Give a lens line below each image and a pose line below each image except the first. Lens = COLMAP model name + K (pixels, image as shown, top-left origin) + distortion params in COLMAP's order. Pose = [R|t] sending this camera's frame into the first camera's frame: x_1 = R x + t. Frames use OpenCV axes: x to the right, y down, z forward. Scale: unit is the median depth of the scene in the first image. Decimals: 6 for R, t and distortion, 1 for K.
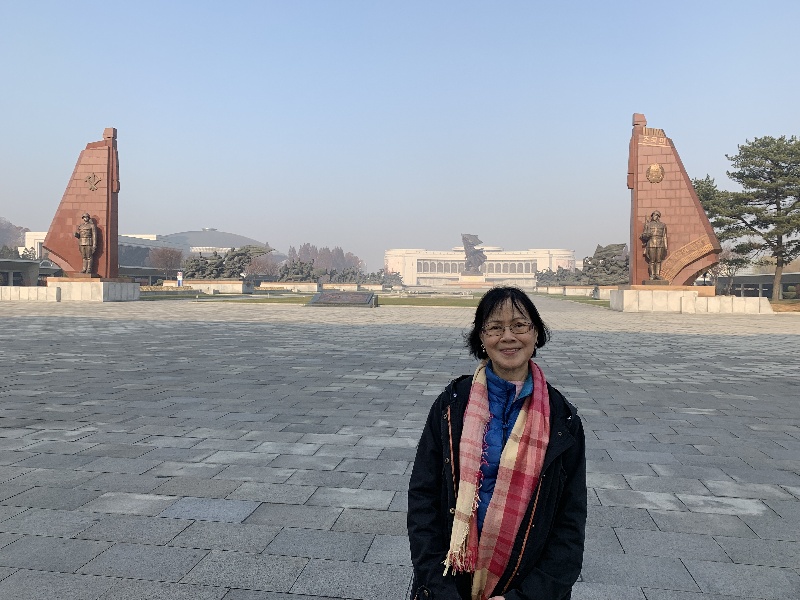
lens RADIAL K [[612.3, 0, 400.0], [0, 612.3, 300.0], [0, 0, 1]] dist [0.001458, 0.000158]
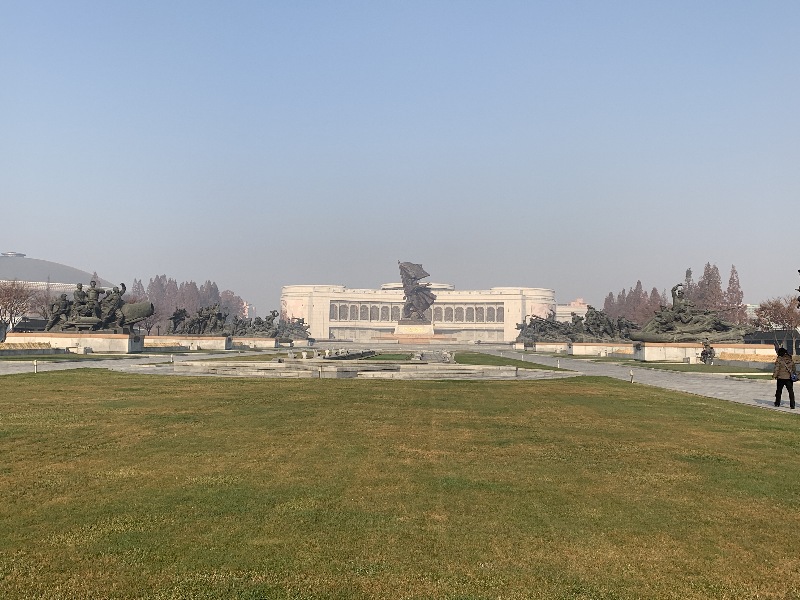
lens RADIAL K [[817.3, 0, 400.0], [0, 817.3, 300.0], [0, 0, 1]] dist [0.136600, -0.003503]
pose [[0.993080, 0.009113, 0.117085, -0.001280], [-0.000645, 0.997393, -0.072152, -0.002945], [-0.117437, 0.071577, 0.990498, 0.127486]]
